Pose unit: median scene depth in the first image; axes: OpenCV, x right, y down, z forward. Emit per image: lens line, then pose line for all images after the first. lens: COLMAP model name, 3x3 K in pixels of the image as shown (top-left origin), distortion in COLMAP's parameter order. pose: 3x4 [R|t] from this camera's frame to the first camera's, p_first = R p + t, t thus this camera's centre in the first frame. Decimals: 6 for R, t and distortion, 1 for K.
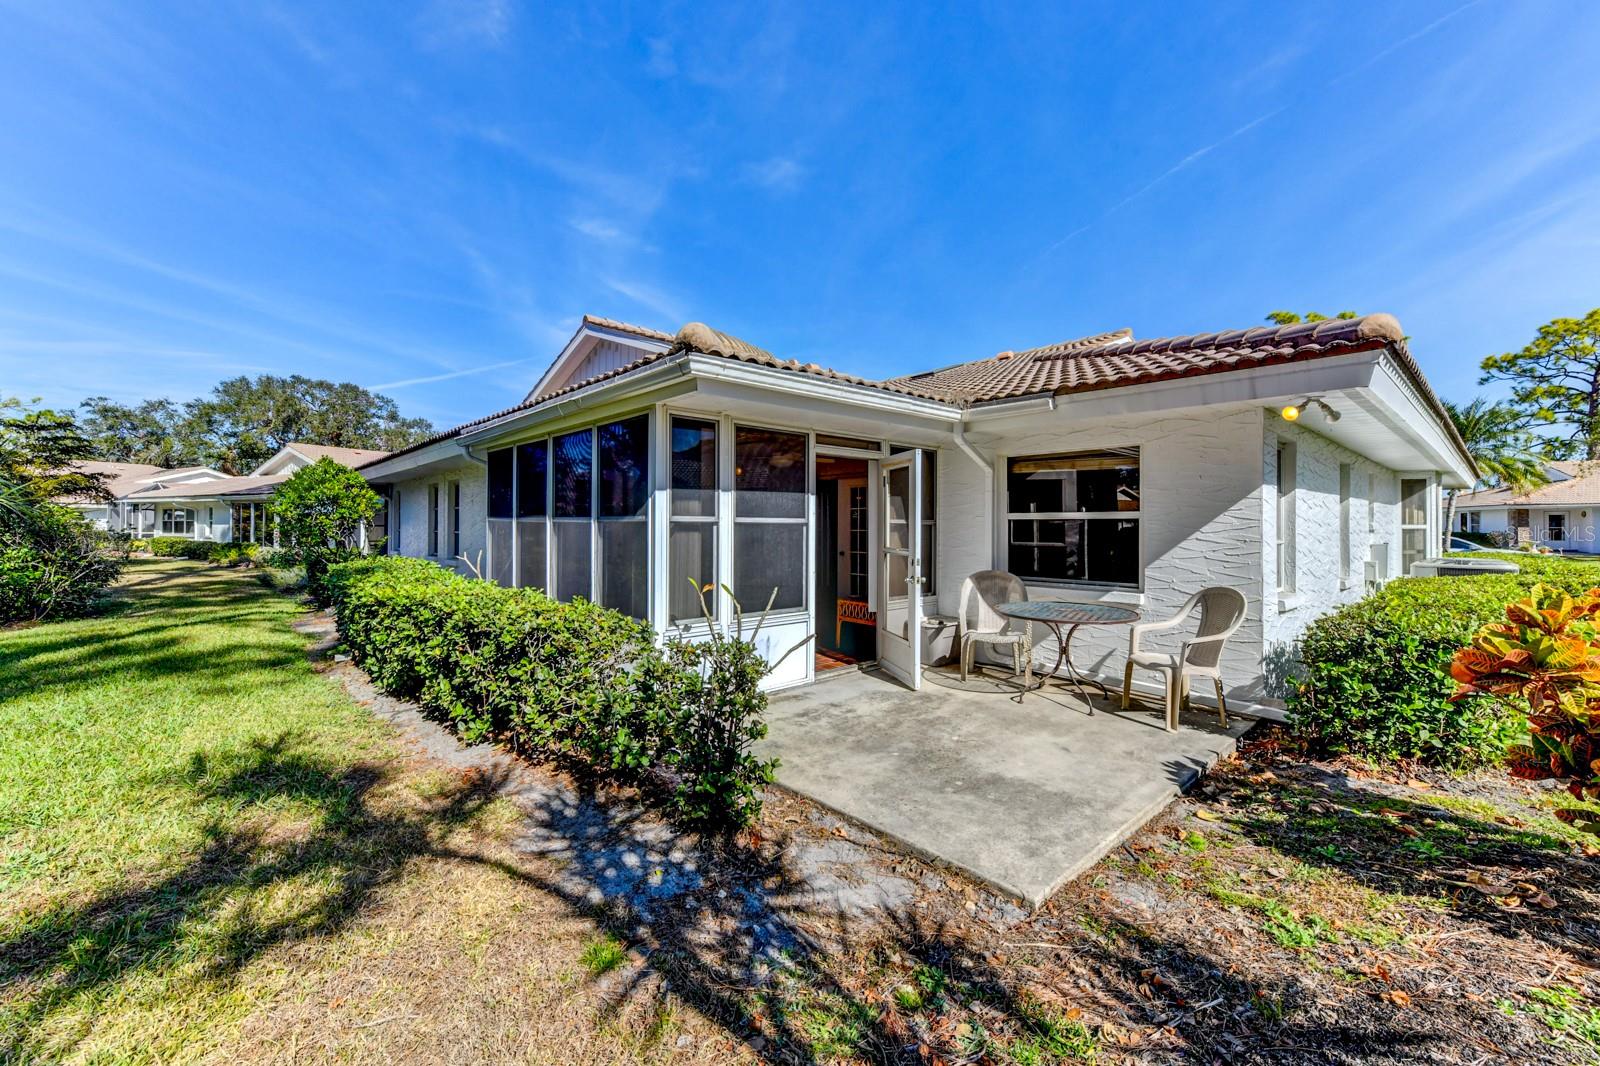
lens RADIAL K [[635.5, 0, 787.2], [0, 635.5, 522.1], [0, 0, 1]] dist [0.002380, 0.000626]
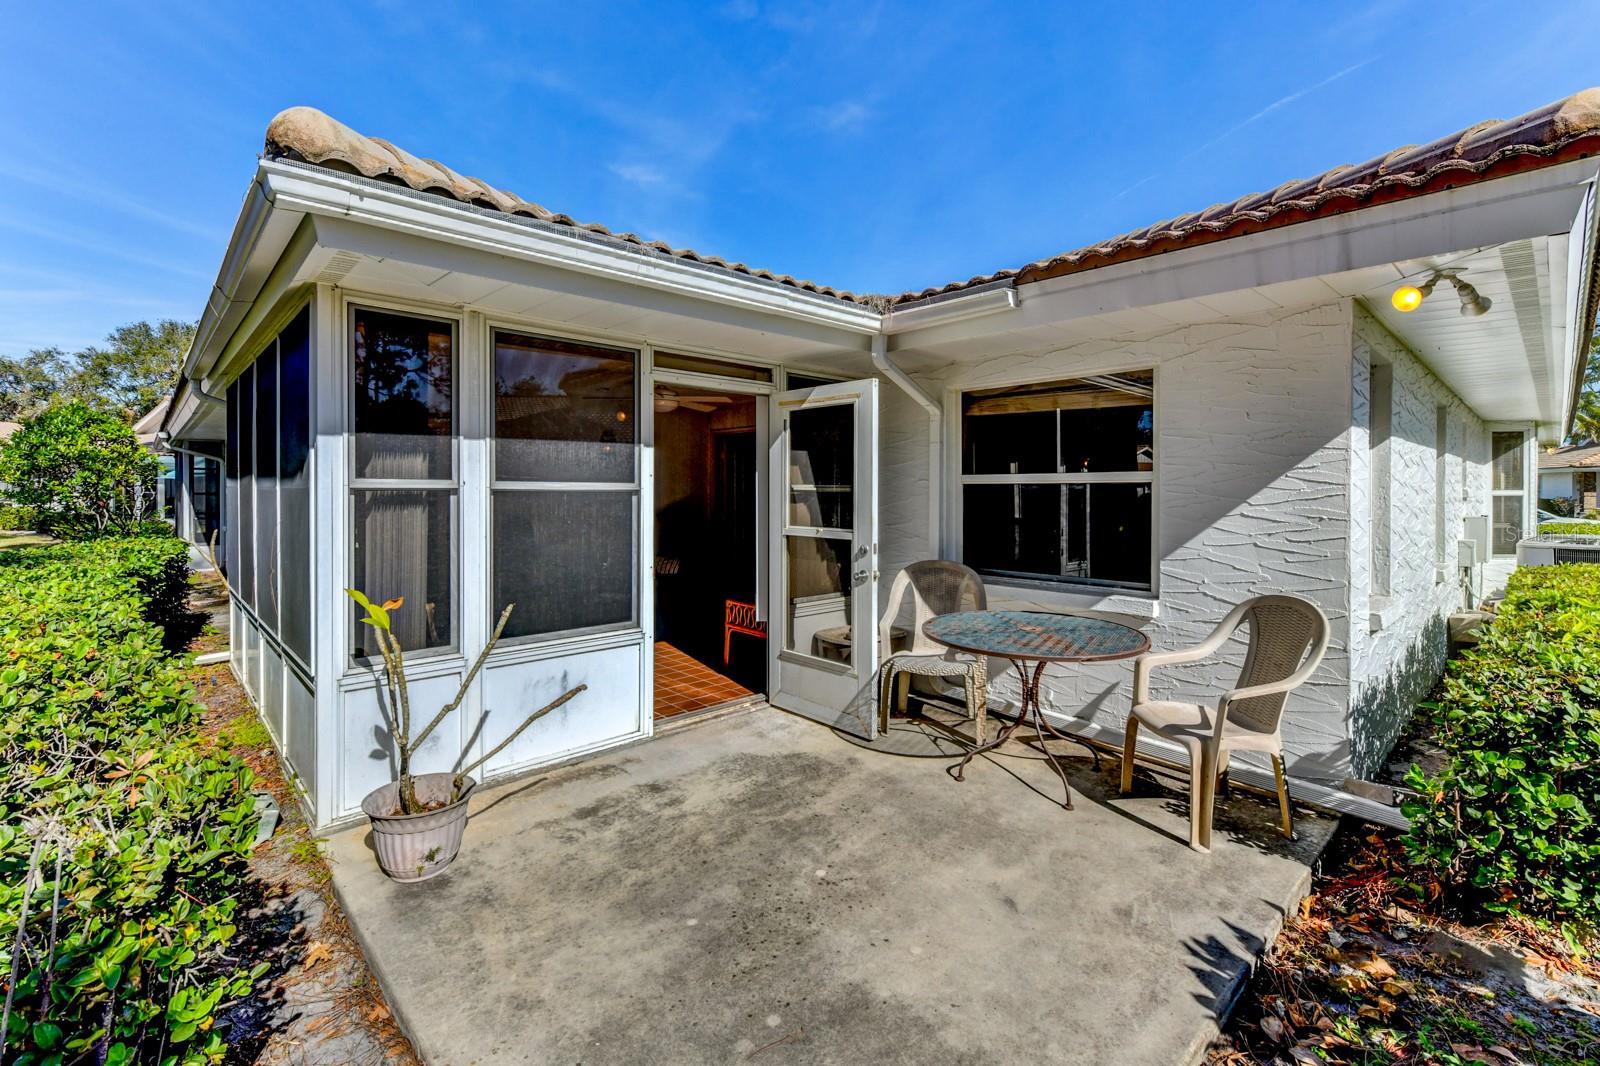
lens RADIAL K [[698.5, 0, 794.3], [0, 698.5, 498.0], [0, 0, 1]] dist [-0.004272, -0.000518]
pose [[0.999841, -0.002127, 0.017704, 0.192132], [0.001869, 0.999892, 0.014564, -0.000841], [-0.017733, -0.014529, 0.999737, 0.323220]]
